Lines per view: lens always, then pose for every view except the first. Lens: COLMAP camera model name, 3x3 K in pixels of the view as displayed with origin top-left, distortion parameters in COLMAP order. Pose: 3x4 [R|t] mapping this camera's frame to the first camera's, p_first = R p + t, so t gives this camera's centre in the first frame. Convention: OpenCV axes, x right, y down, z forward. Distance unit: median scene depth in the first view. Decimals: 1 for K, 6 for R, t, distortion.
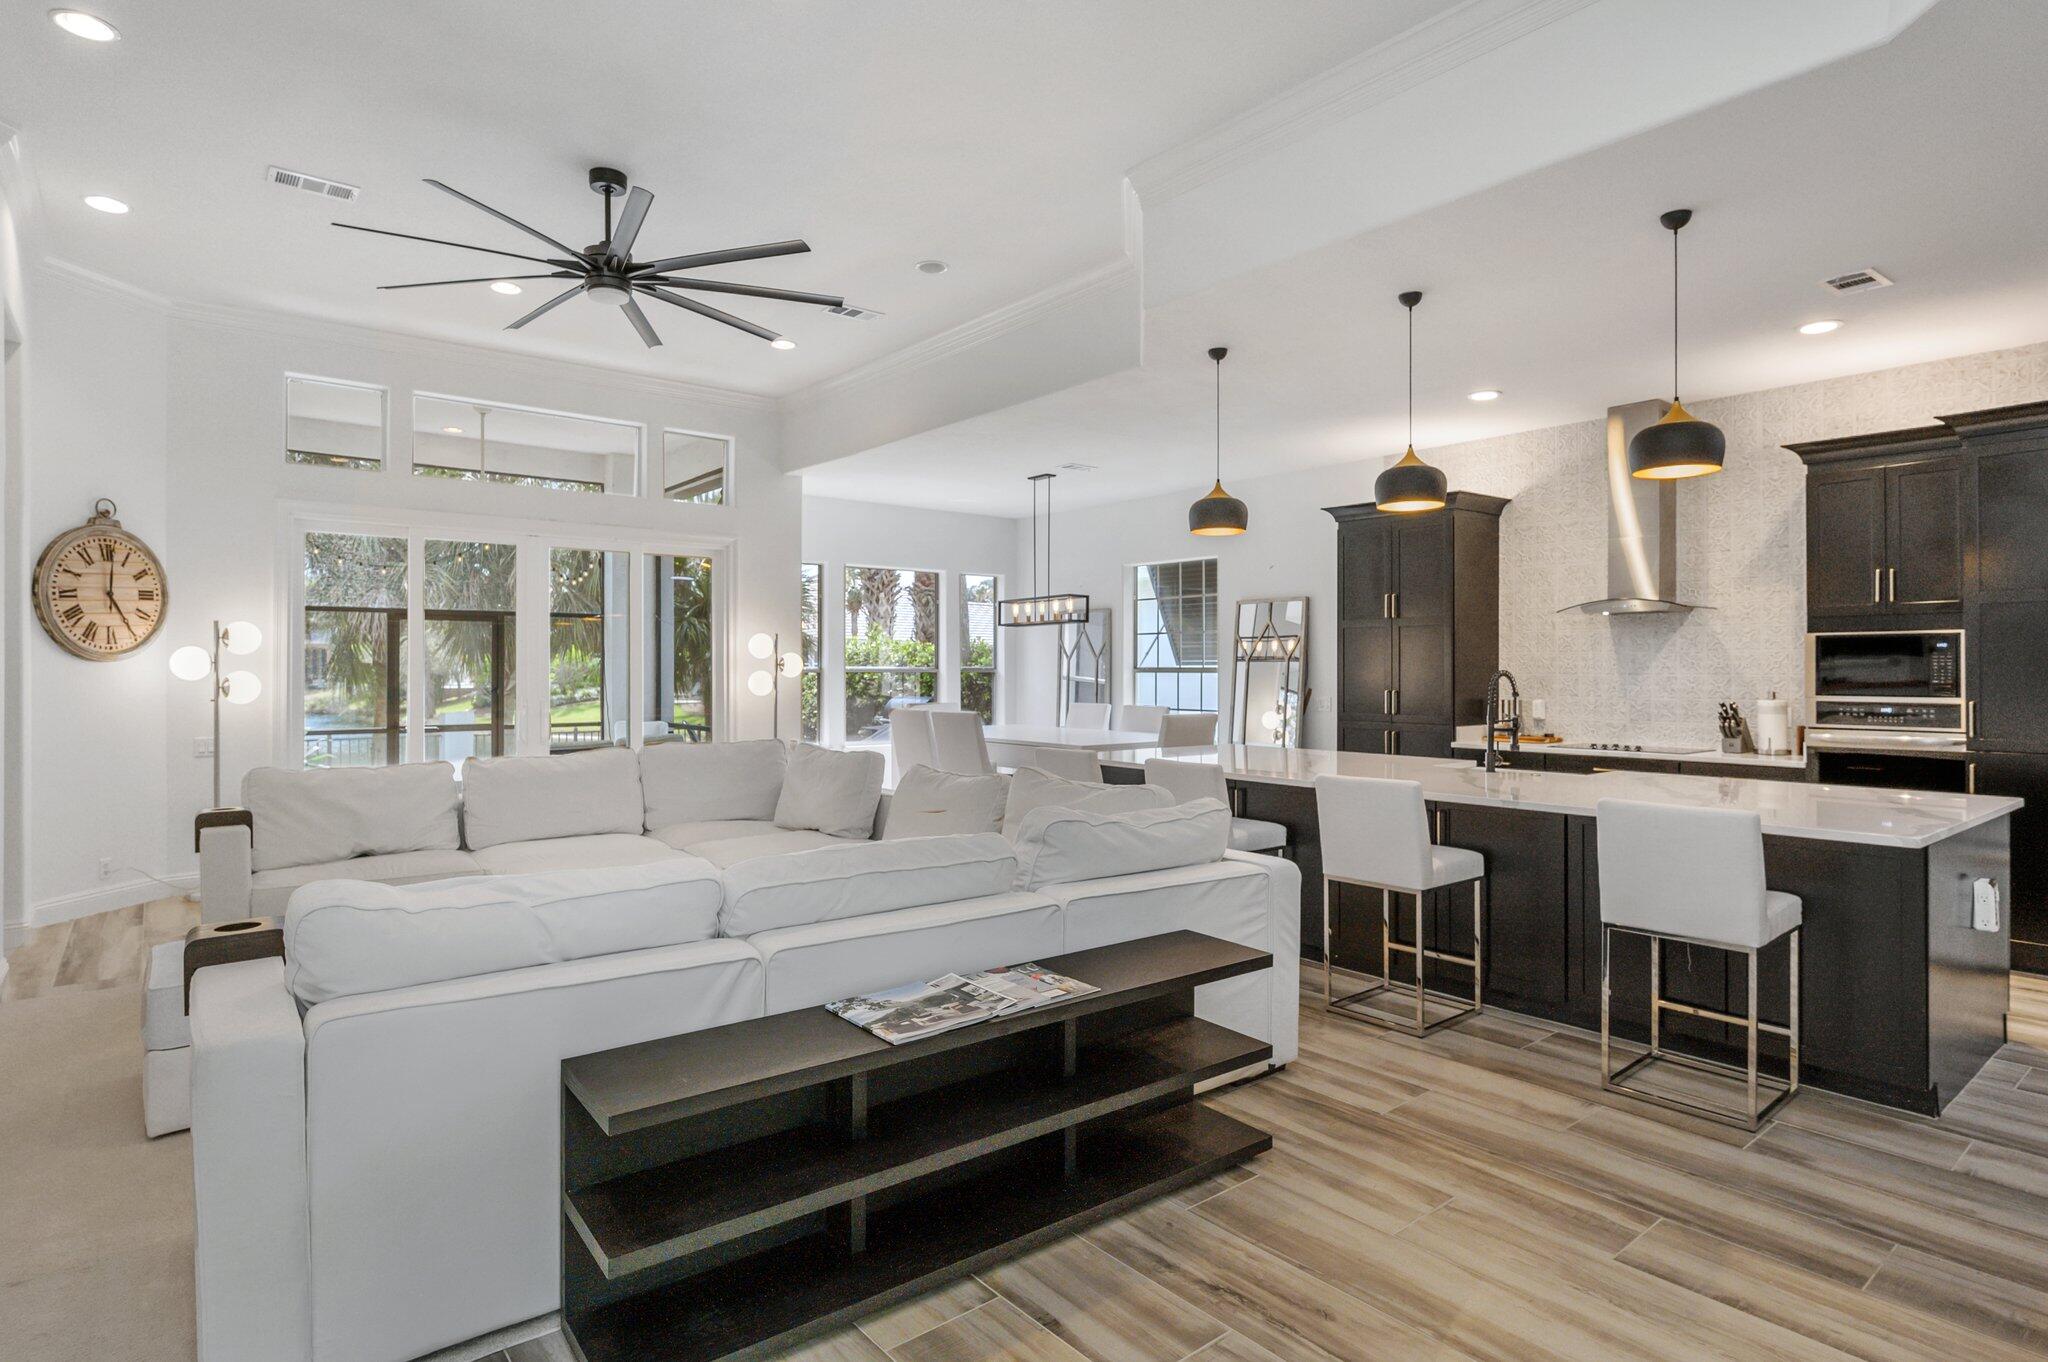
lens RADIAL K [[1056.3, 0, 1036.3], [0, 1056.3, 671.6], [0, 0, 1]] dist [0.010351, -0.007557]
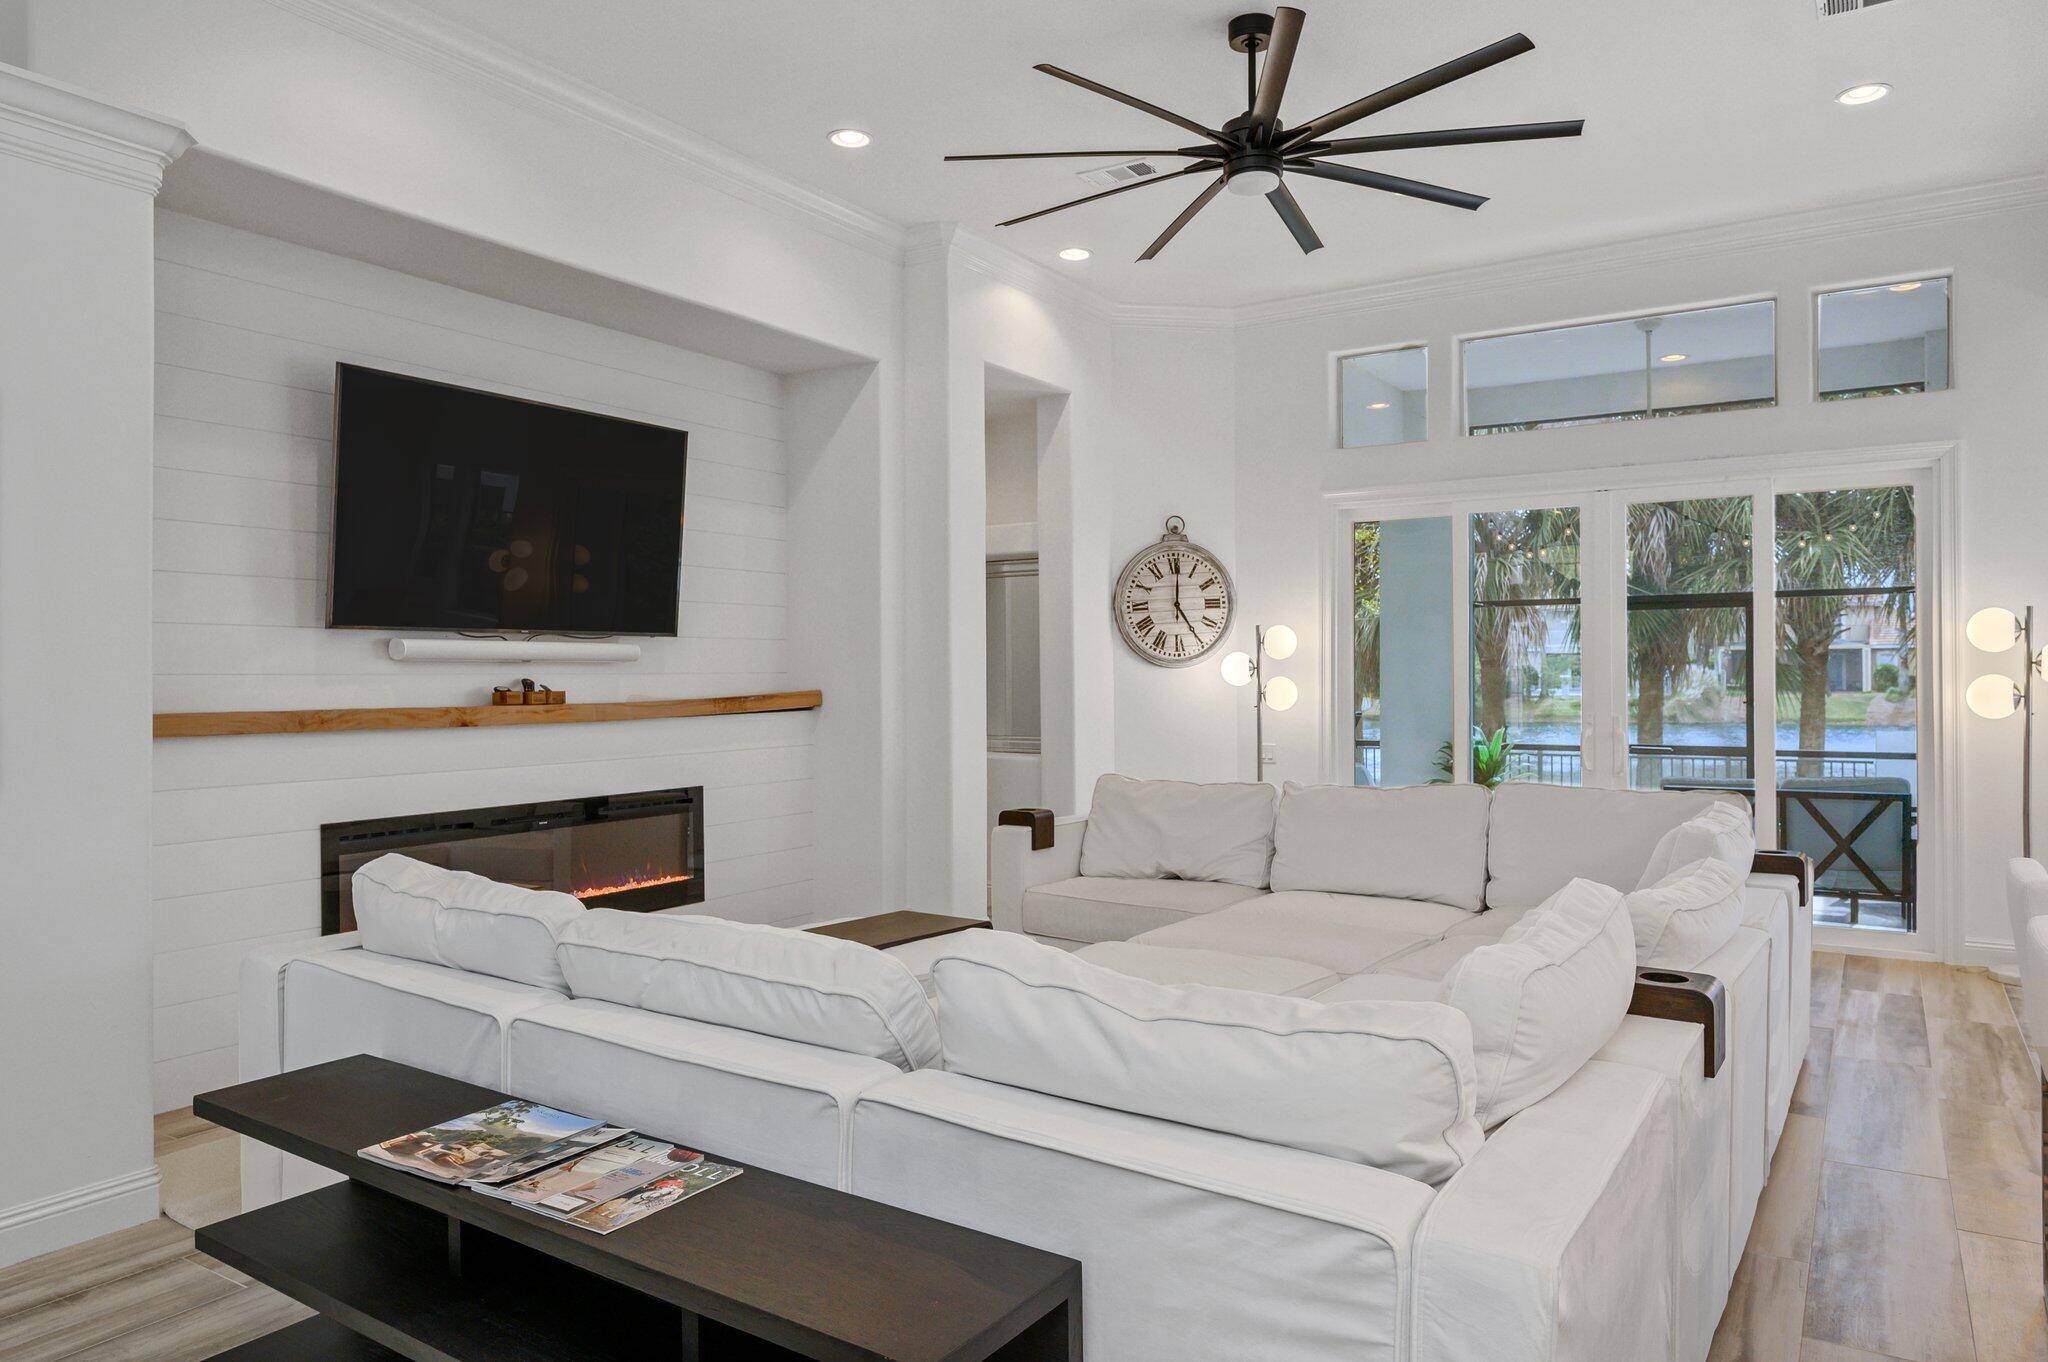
lens RADIAL K [[1342.6, 0, 1018.5], [0, 1342.6, 678.1], [0, 0, 1]] dist [-0.002404, 0.009515]
pose [[0.305242, 0.000937, -0.952274, 0.354375], [0.001786, 0.999997, 0.001557, -0.001416], [0.952273, -0.002176, 0.305240, 0.425003]]
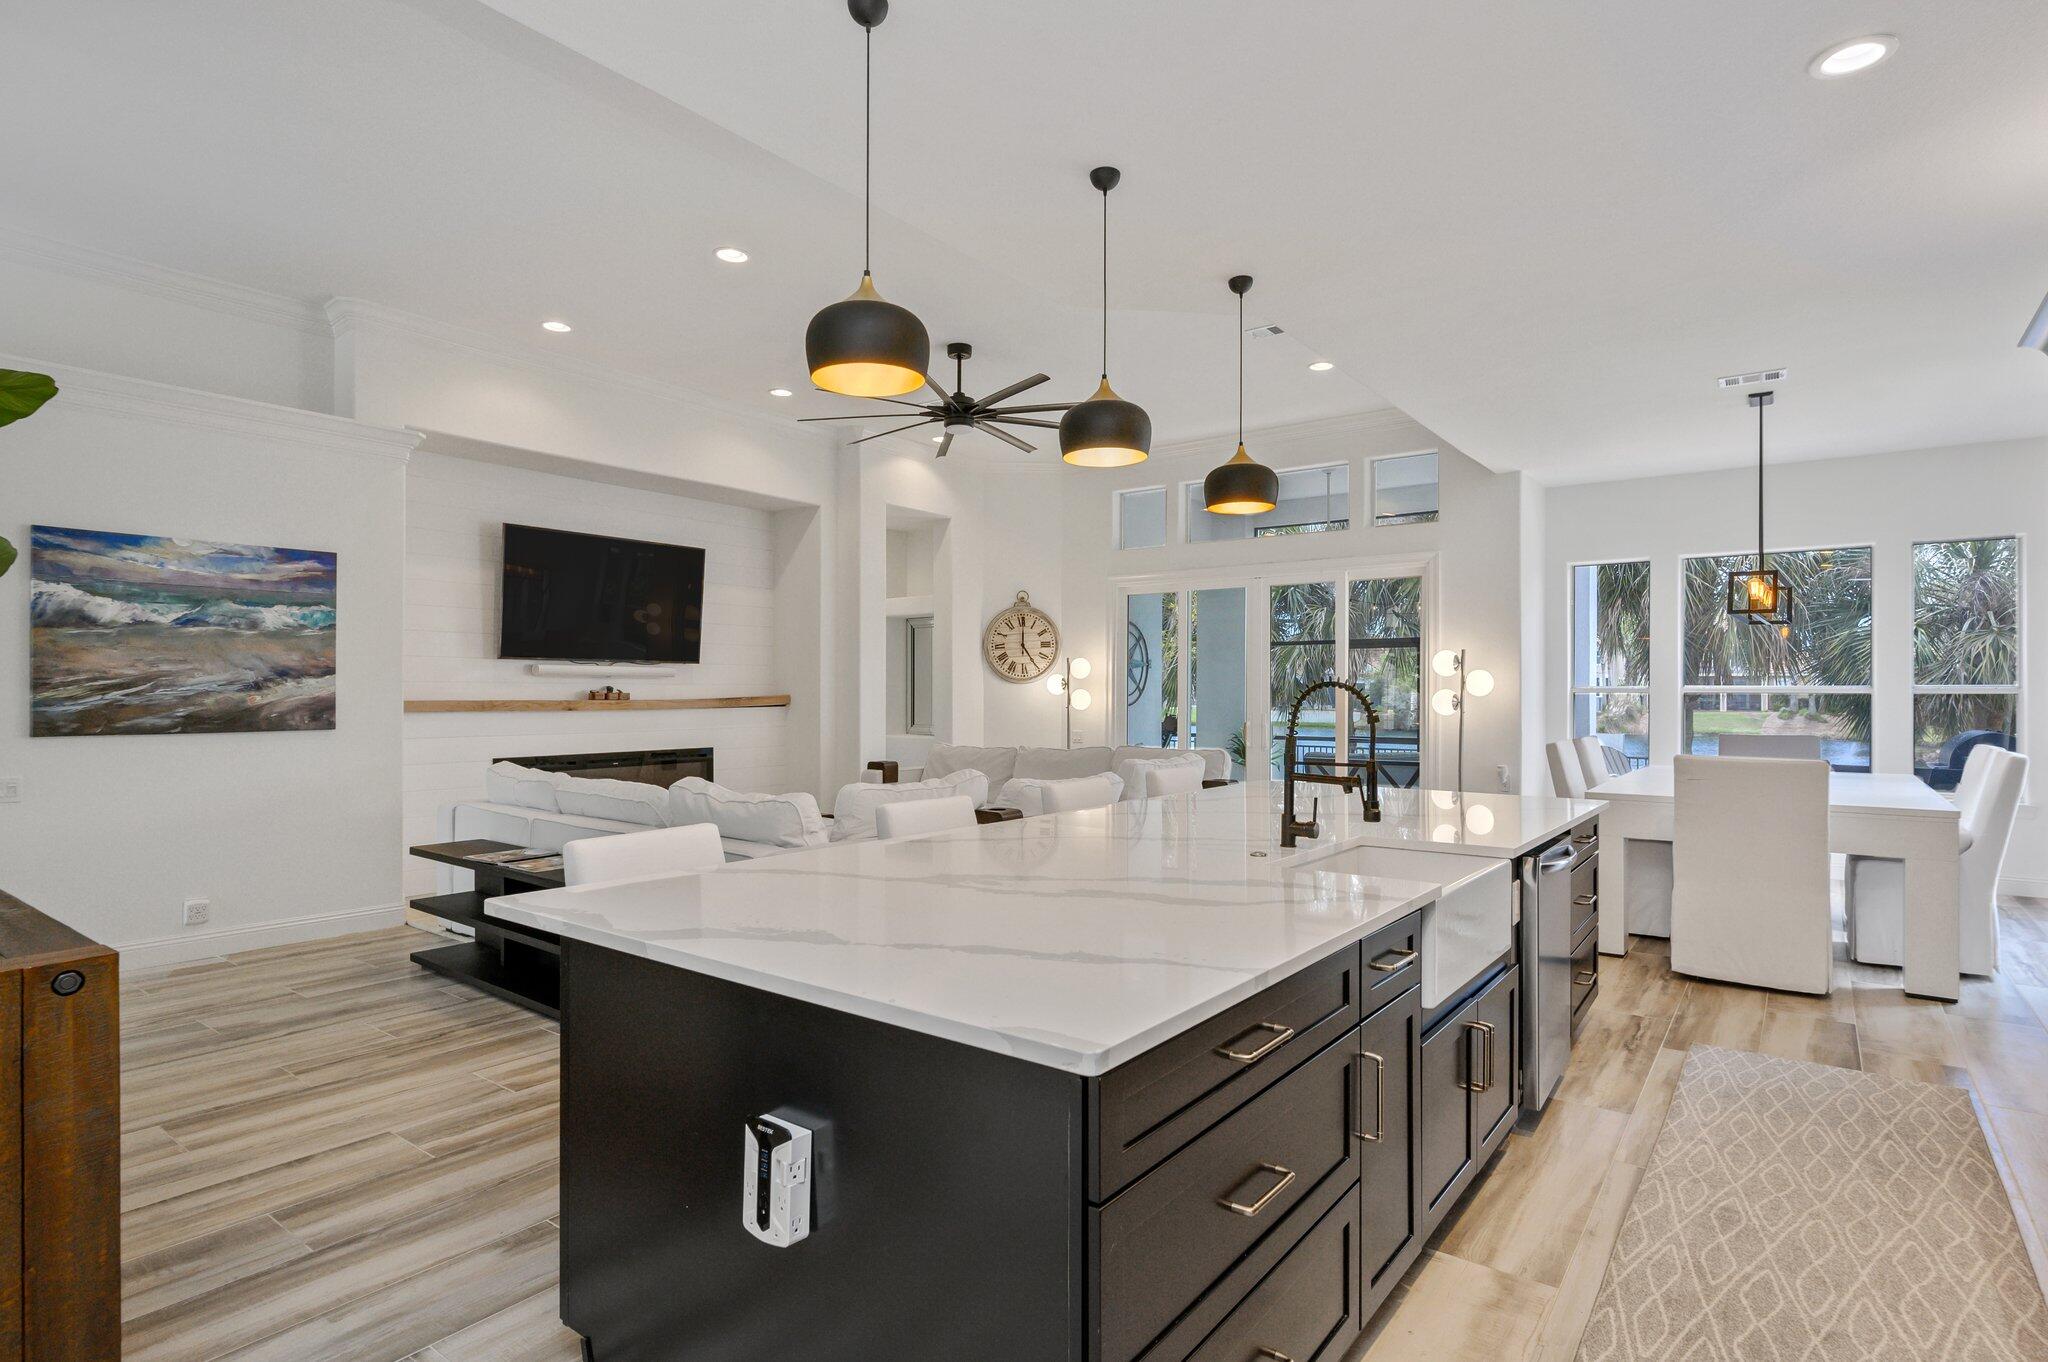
lens RADIAL K [[1056.3, 0, 1028.0], [0, 1056.3, 688.5], [0, 0, 1]] dist [0.010351, -0.007557]
pose [[0.234241, -0.003946, -0.972171, 0.800568], [-0.004841, 0.999975, -0.005225, 0.007259], [0.972166, 0.005930, 0.234216, 0.585750]]
